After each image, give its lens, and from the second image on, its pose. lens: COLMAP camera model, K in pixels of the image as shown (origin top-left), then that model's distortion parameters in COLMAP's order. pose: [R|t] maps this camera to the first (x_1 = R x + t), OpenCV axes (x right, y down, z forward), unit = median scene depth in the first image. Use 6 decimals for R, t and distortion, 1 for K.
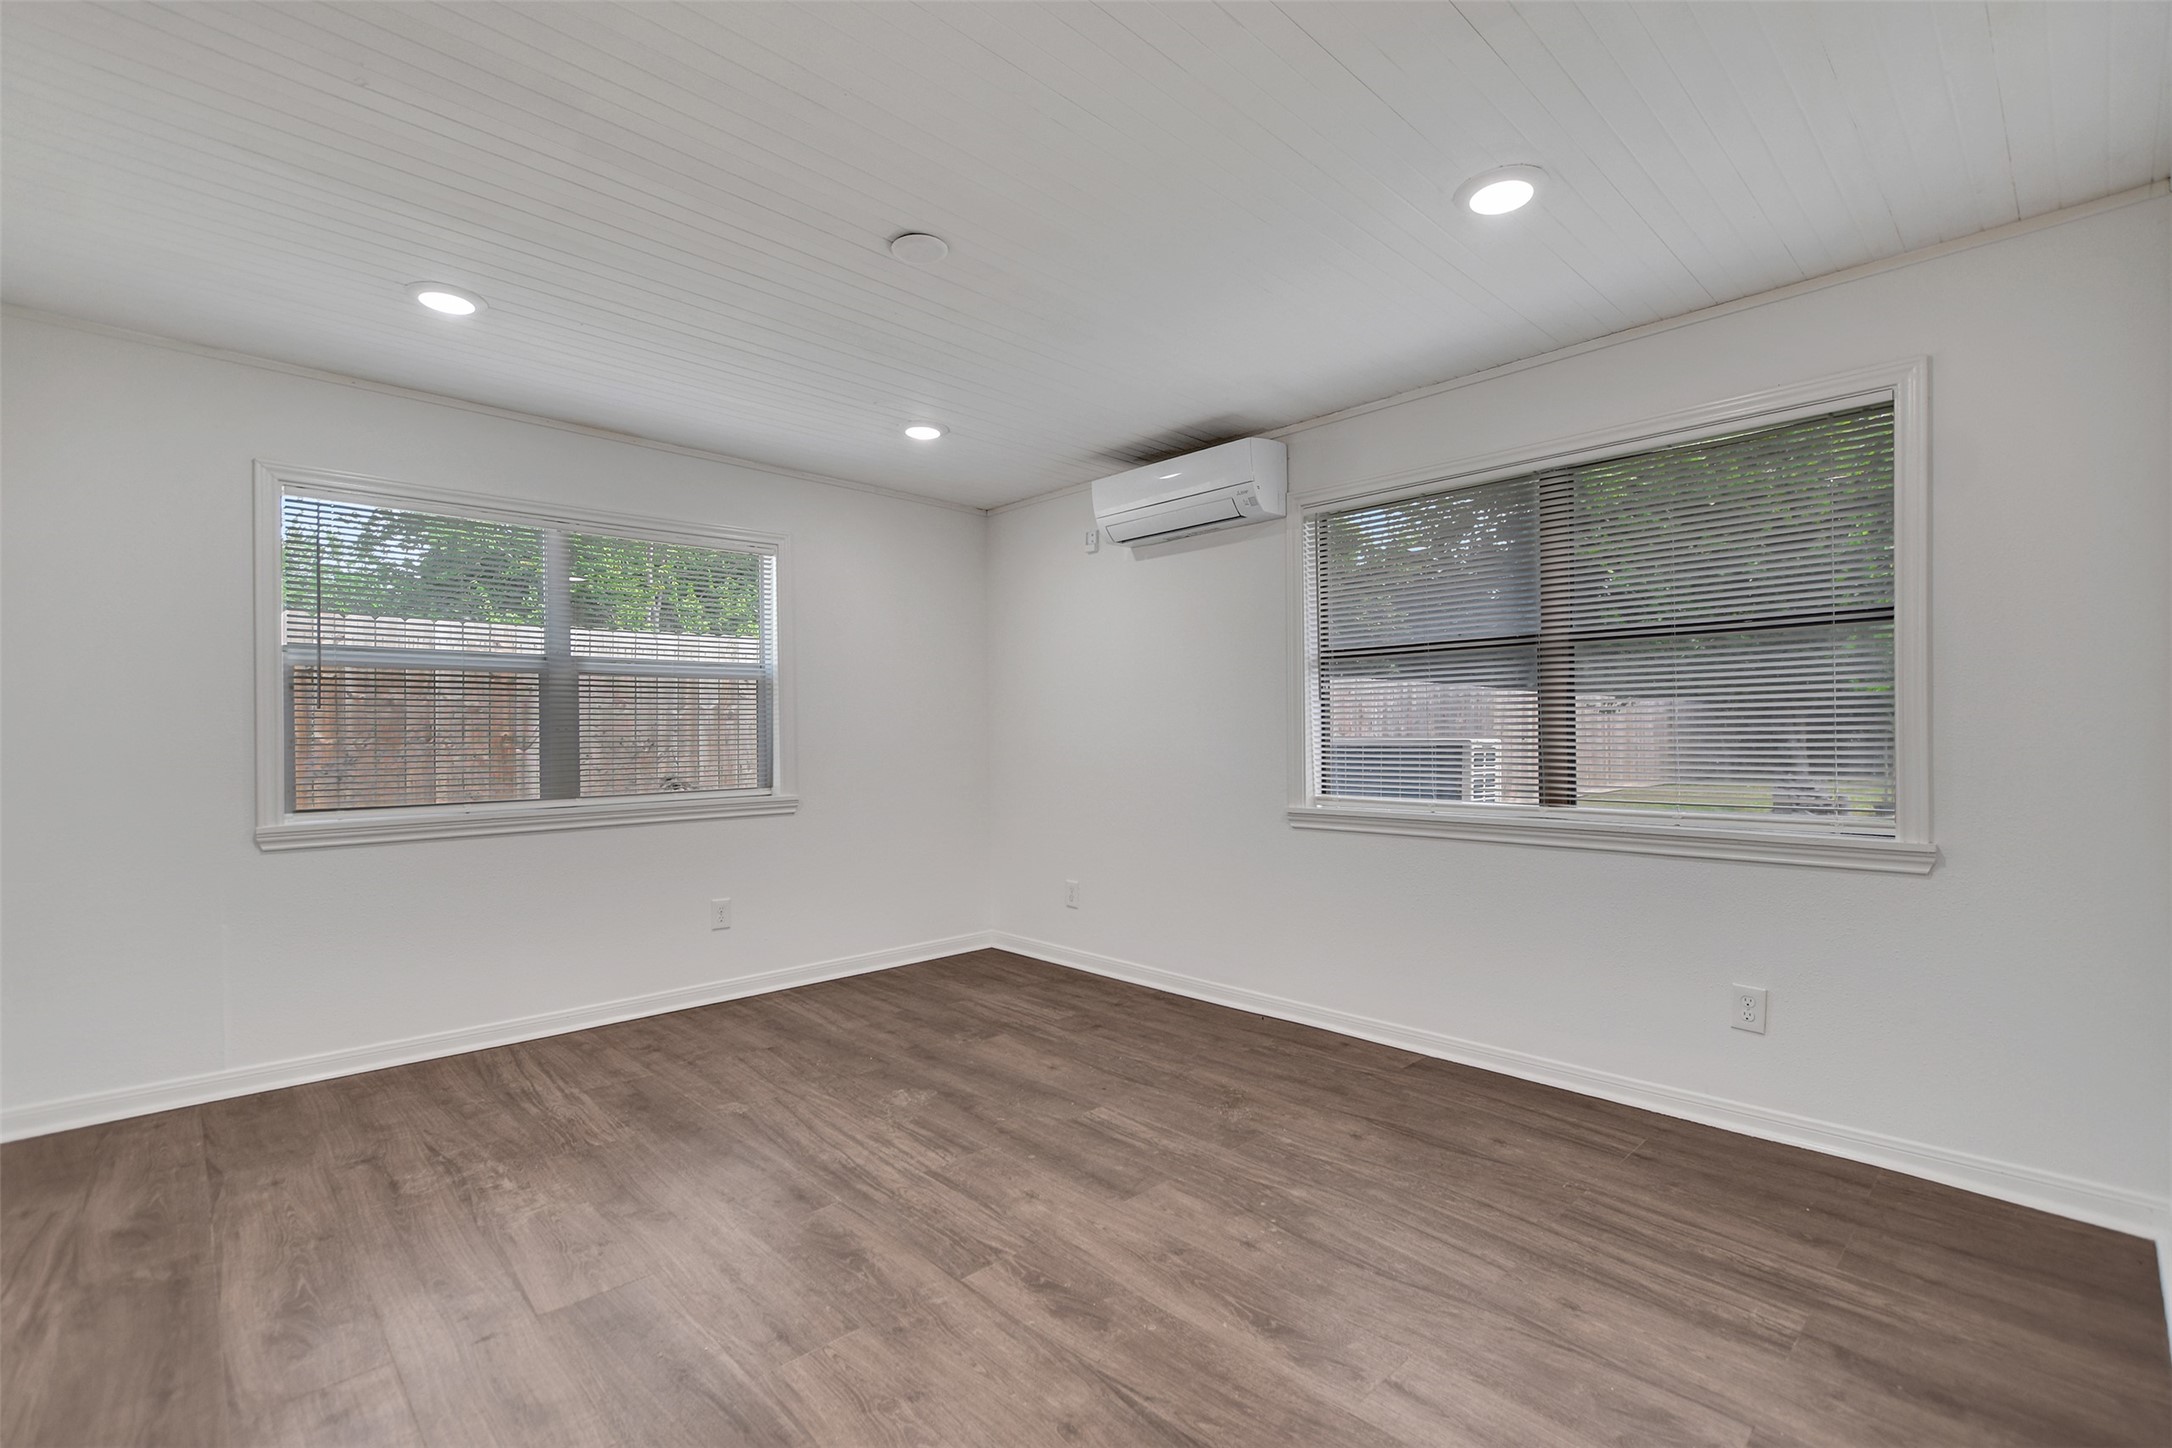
lens RADIAL K [[955.3, 0, 1080.8], [0, 955.3, 750.7], [0, 0, 1]] dist [-0.015704, 0.004863]
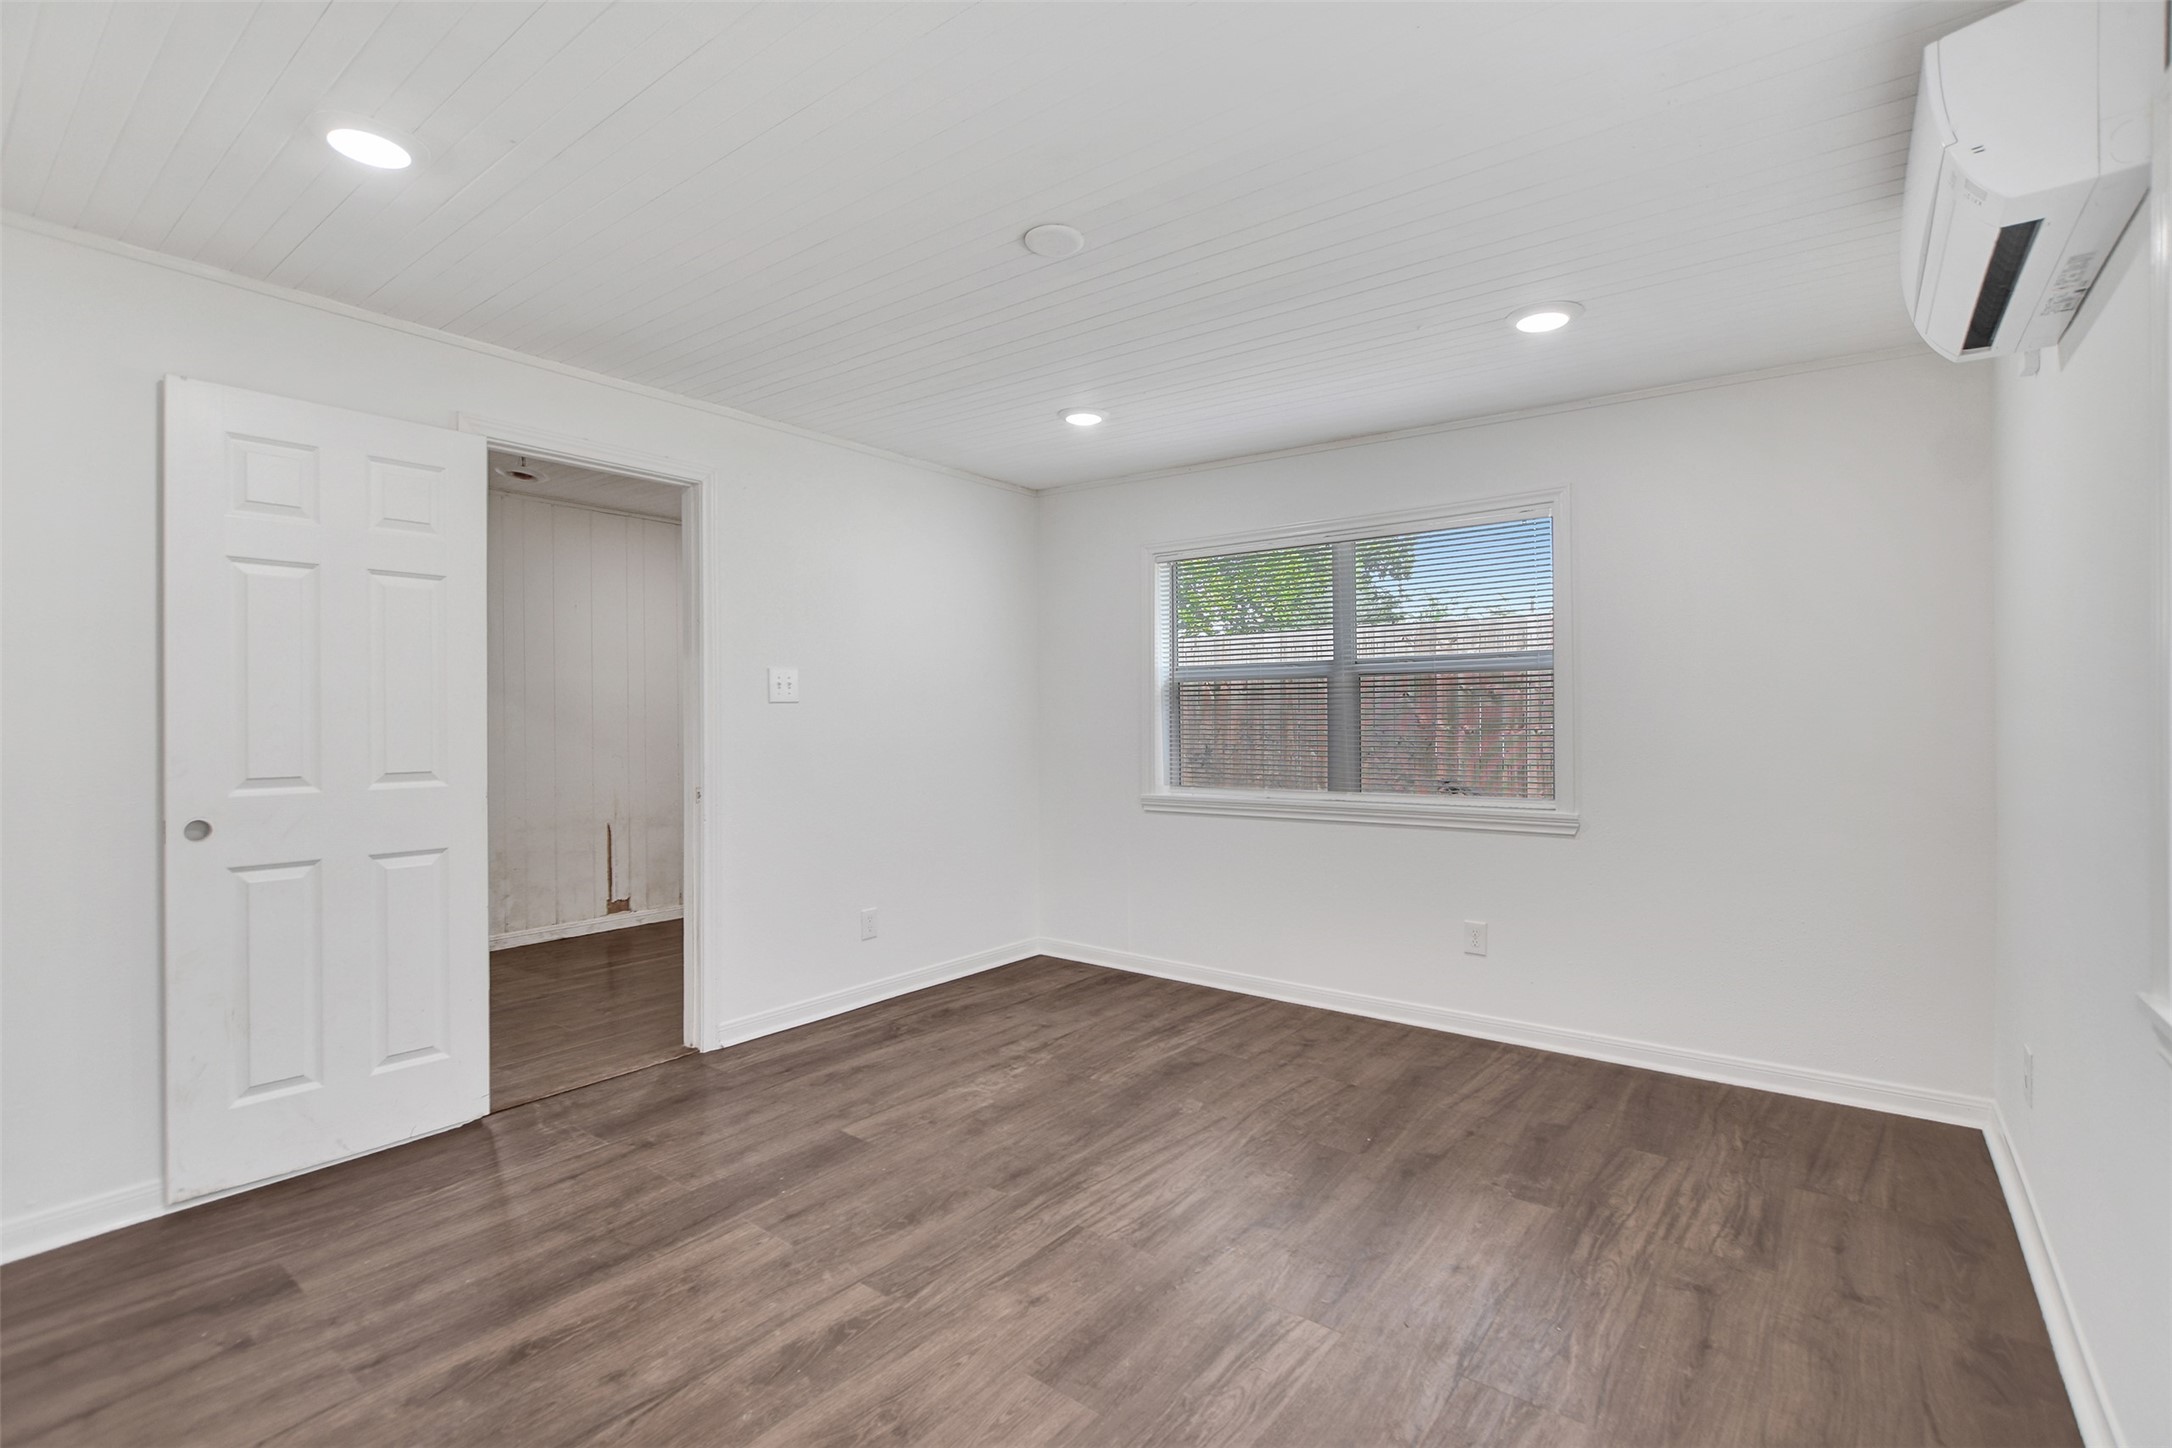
lens RADIAL K [[951.3, 0, 1079.4], [0, 951.3, 732.5], [0, 0, 1]] dist [-0.016238, 0.005052]
pose [[0.166811, 0.023457, -0.985710, 0.698779], [-0.010884, 0.999700, 0.021948, -0.057528], [0.985929, 0.007067, 0.167016, 0.796606]]
